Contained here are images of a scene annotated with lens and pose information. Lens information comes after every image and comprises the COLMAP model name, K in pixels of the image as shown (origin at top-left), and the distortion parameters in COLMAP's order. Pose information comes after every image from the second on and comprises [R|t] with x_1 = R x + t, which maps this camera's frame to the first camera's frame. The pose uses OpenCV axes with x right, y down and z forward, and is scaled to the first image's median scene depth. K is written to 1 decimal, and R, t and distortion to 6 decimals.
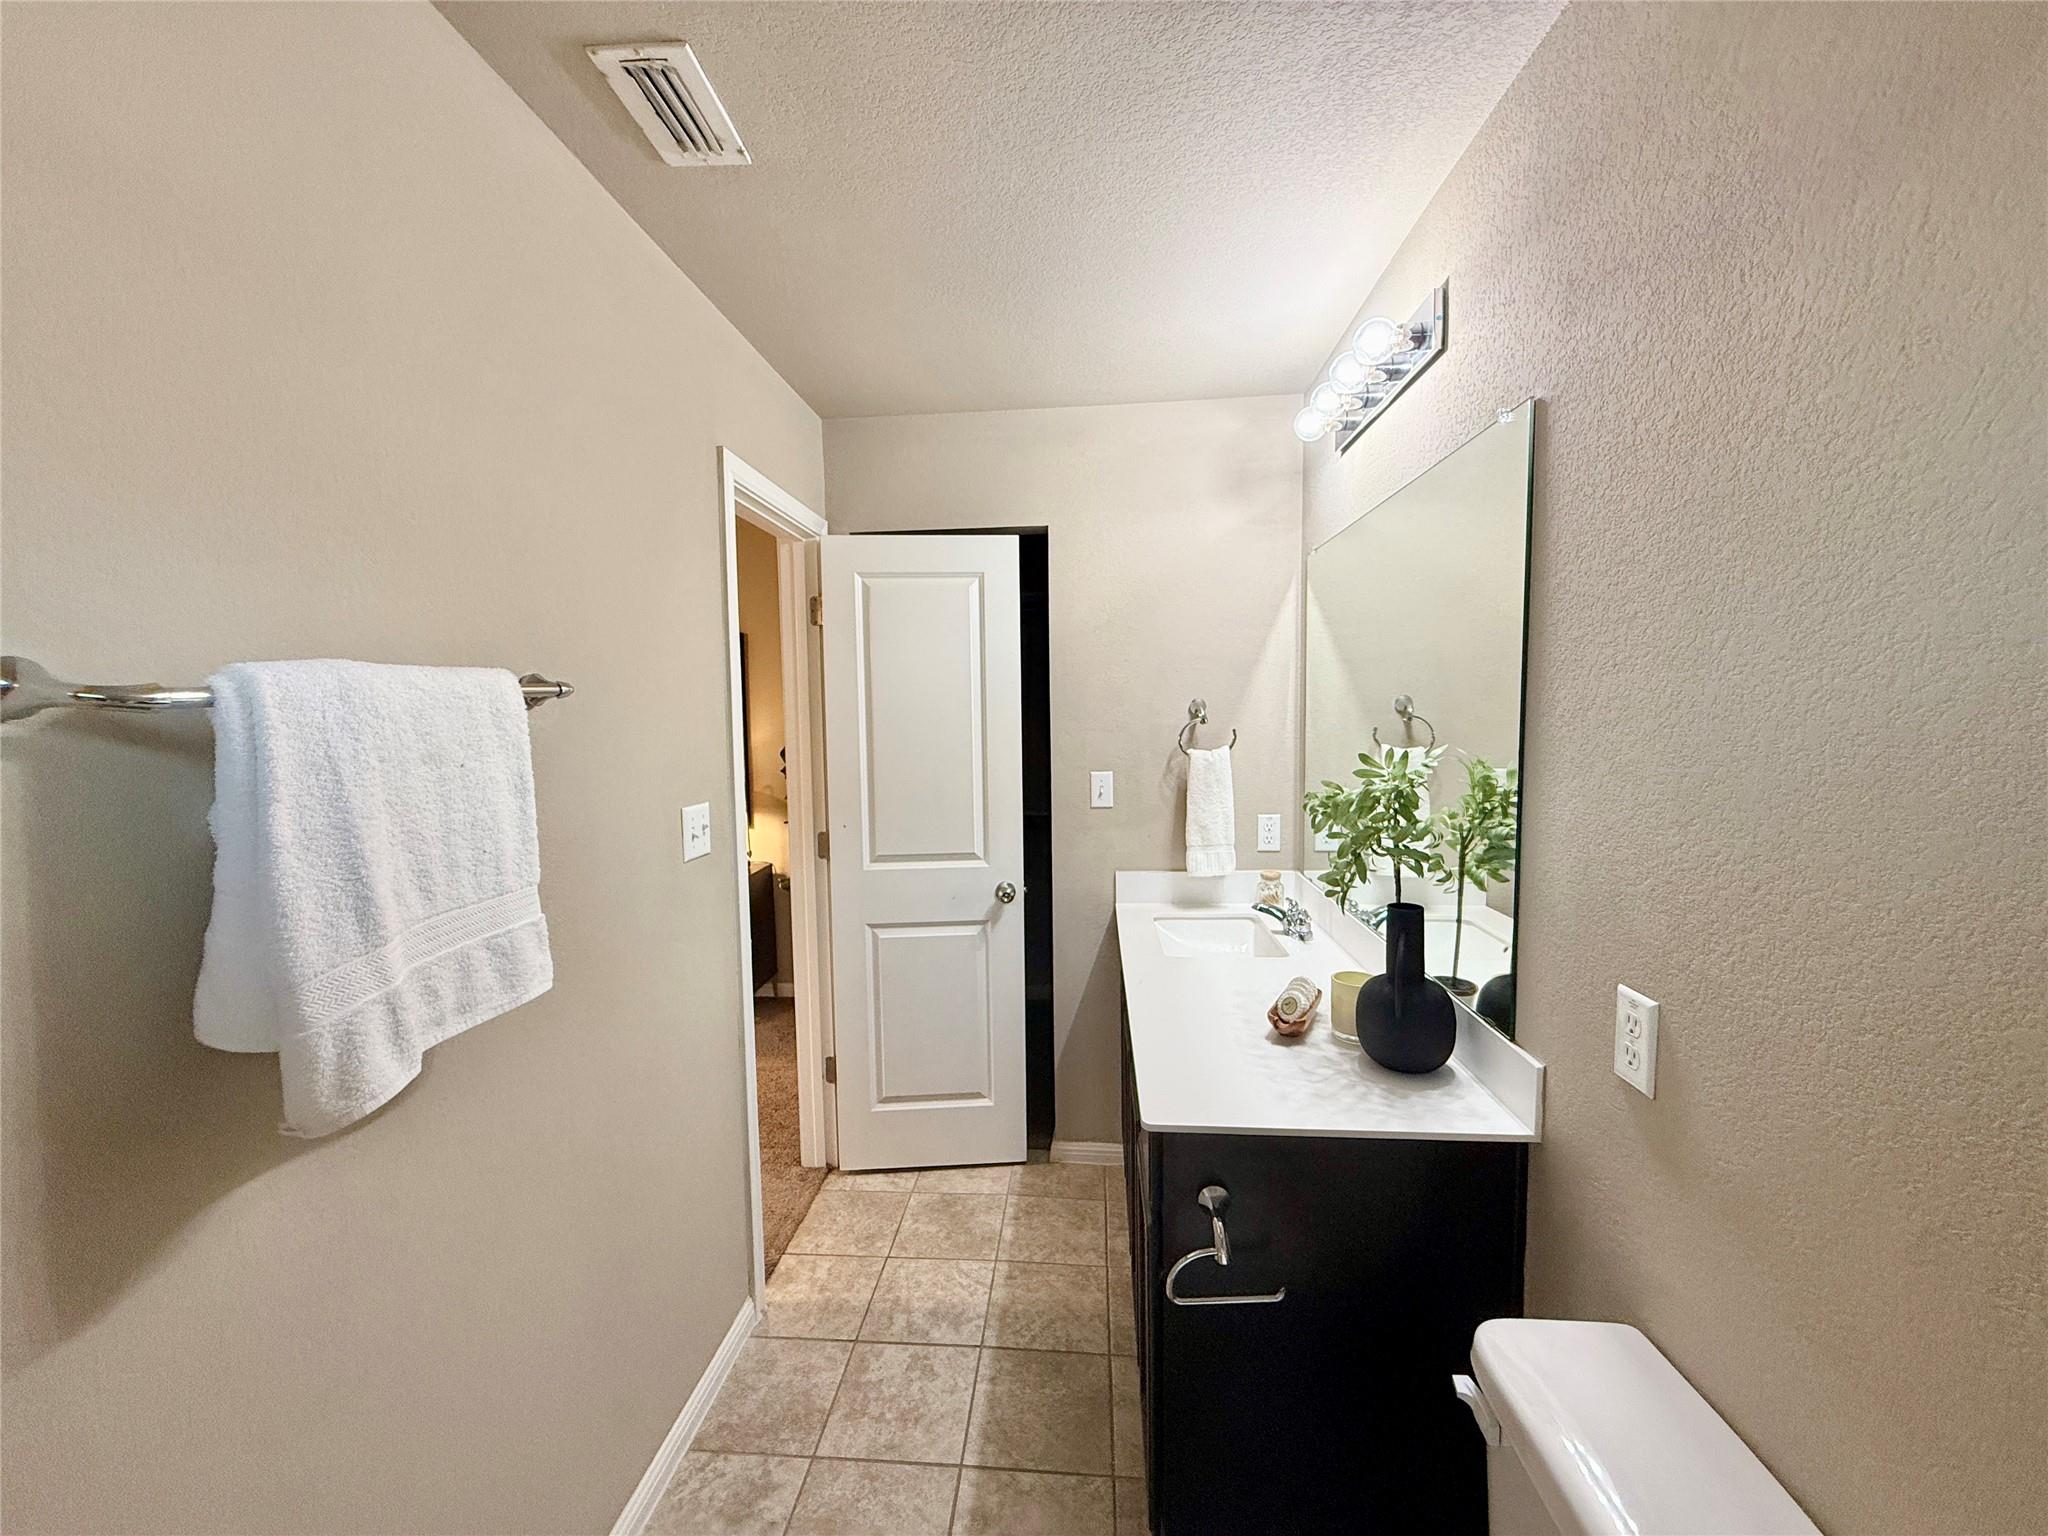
lens RADIAL K [[817.7, 0, 1031.6], [0, 817.7, 773.4], [0, 0, 1]] dist [-0.000976, 0.000350]
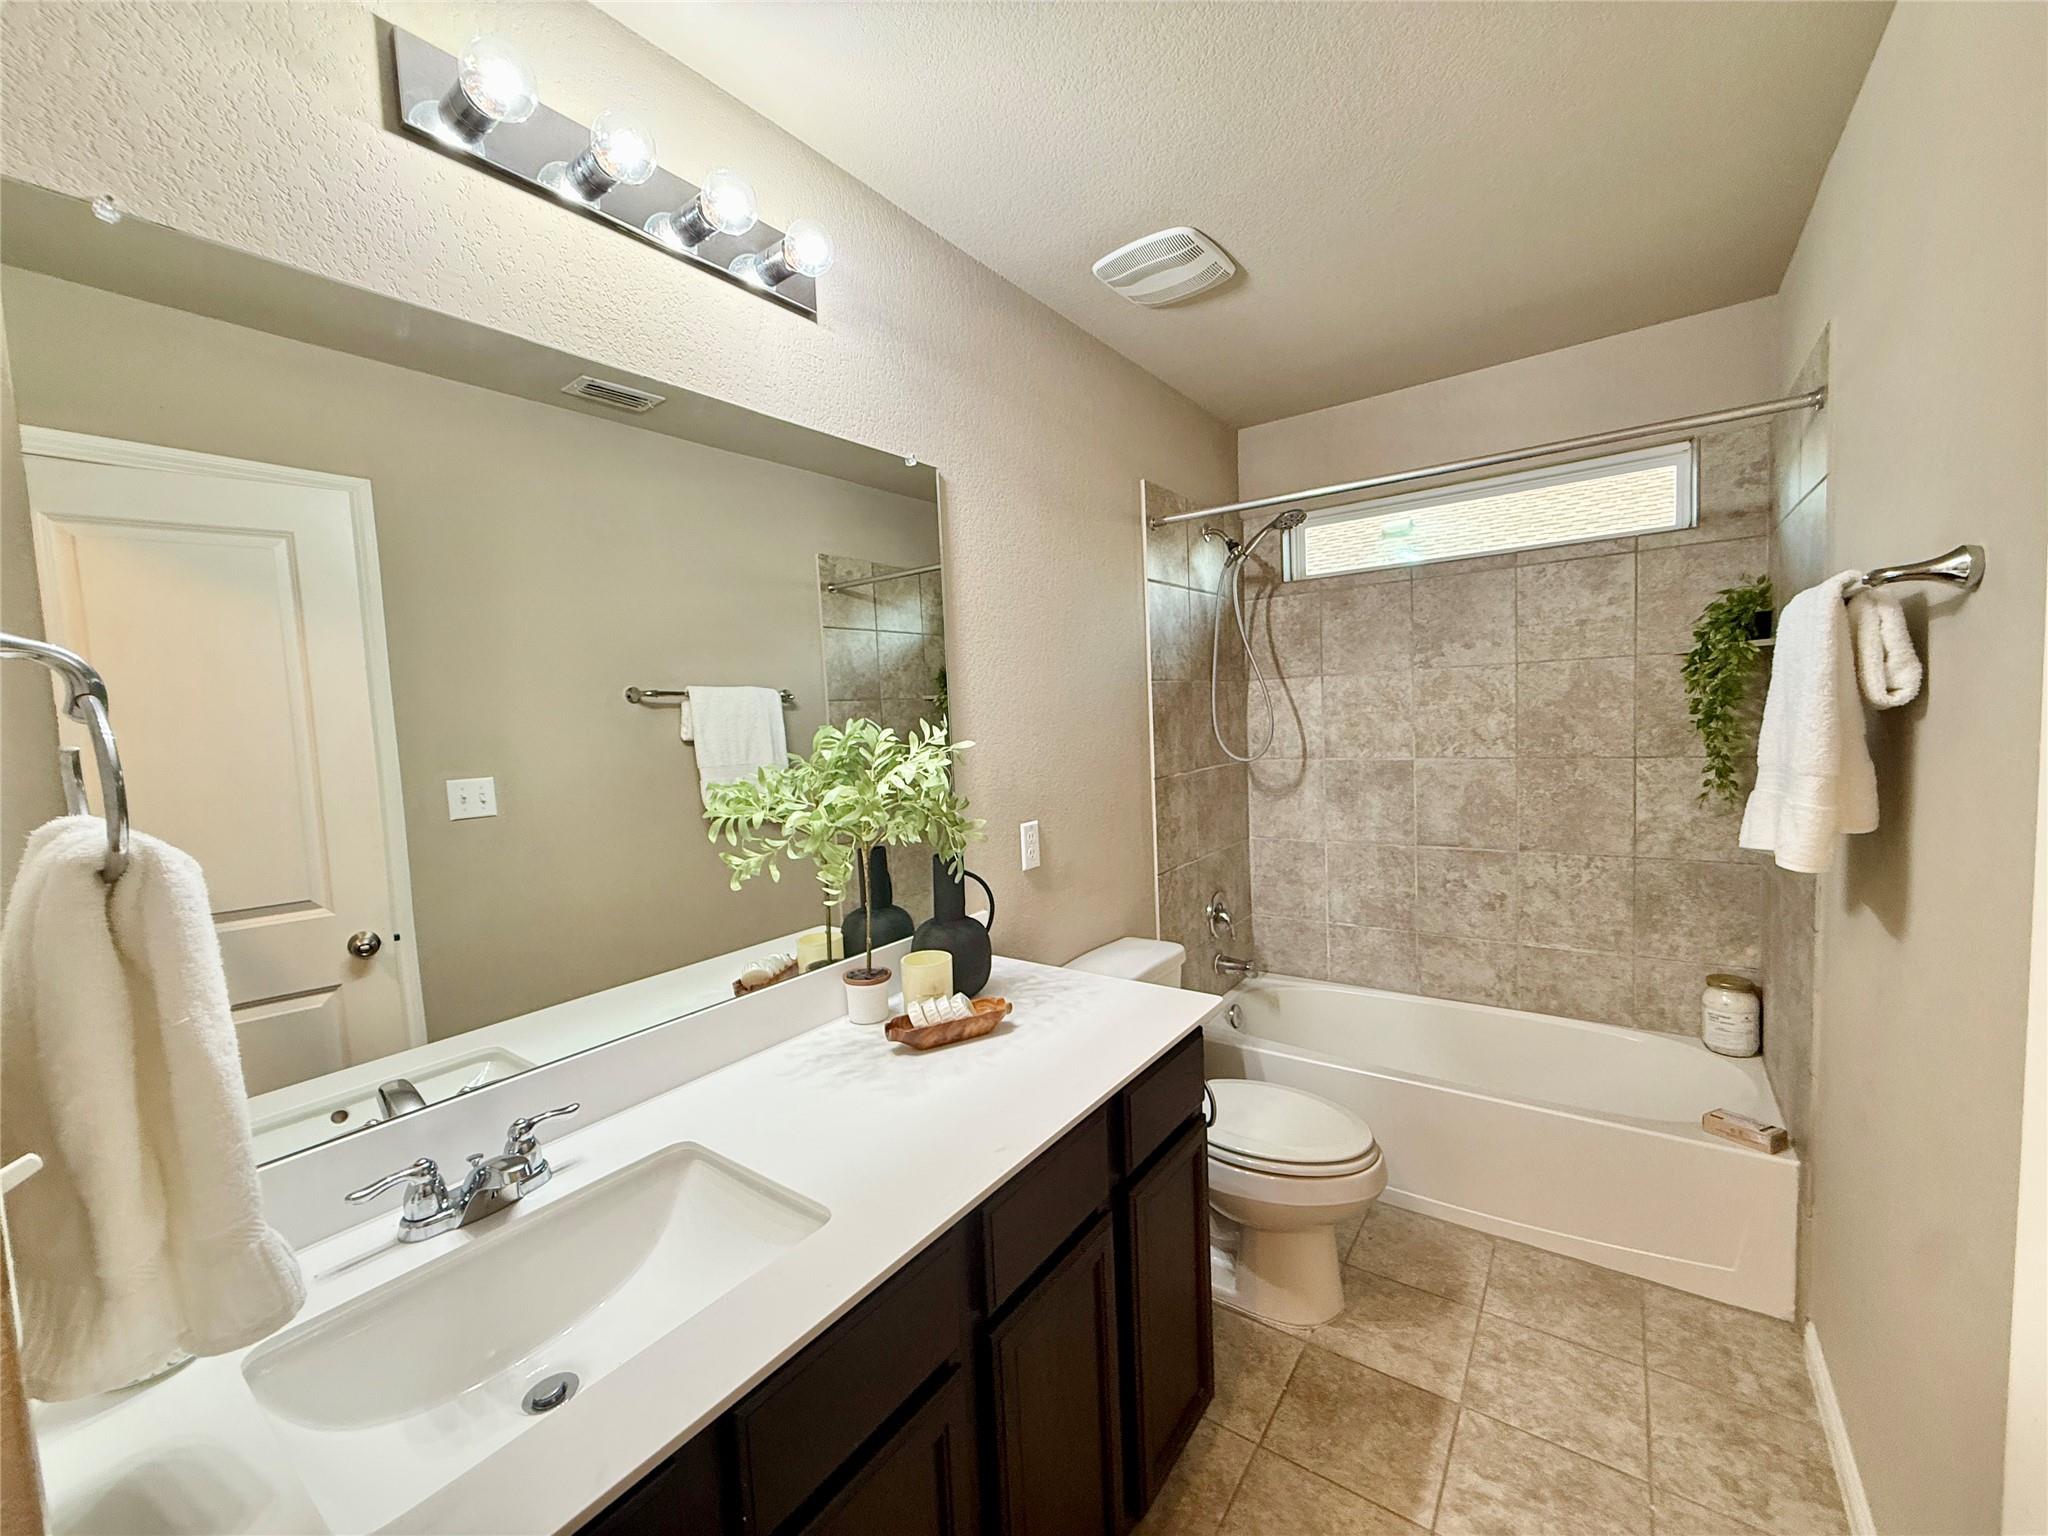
lens RADIAL K [[817.7, 0, 1034.4], [0, 817.7, 770.1], [0, 0, 1]] dist [-0.000976, 0.000350]
pose [[-0.855029, 0.006243, 0.518542, -0.250666], [0.088853, 0.986905, 0.134627, -0.102487], [-0.510911, 0.161184, -0.844387, 2.030703]]
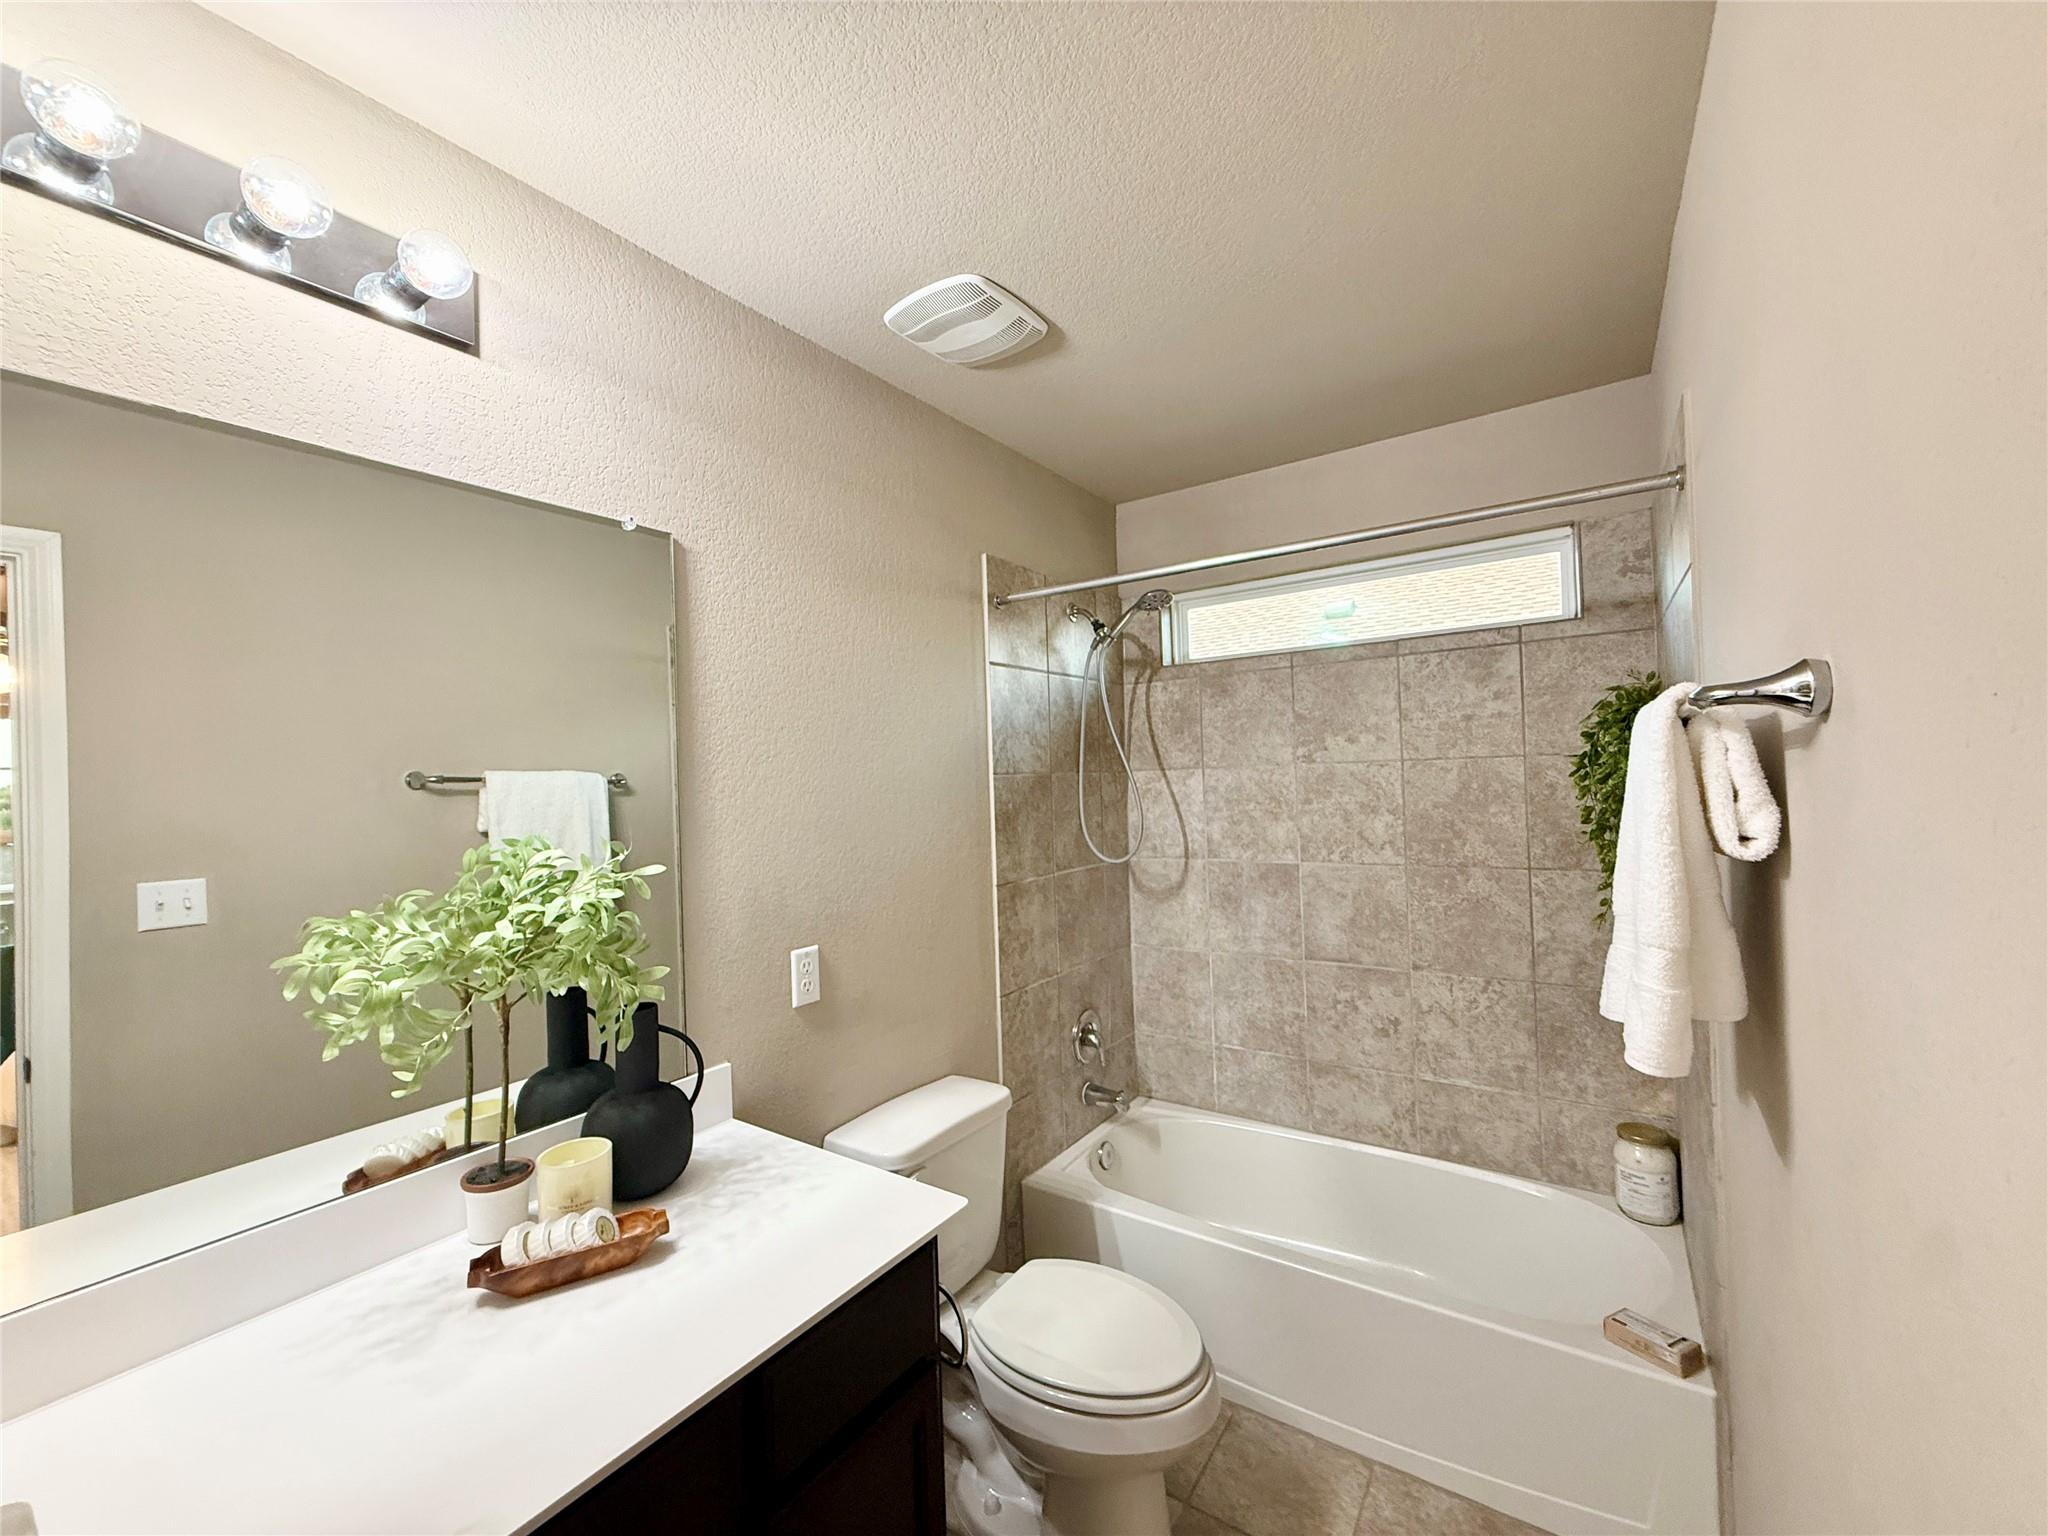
lens RADIAL K [[817.7, 0, 1035.5], [0, 817.7, 769.0], [0, 0, 1]] dist [-0.000976, 0.000350]
pose [[-0.870804, 0.038196, 0.490144, -0.403508], [0.073044, 0.995964, 0.052159, -0.121365], [-0.486174, 0.081223, -0.870079, 1.673348]]
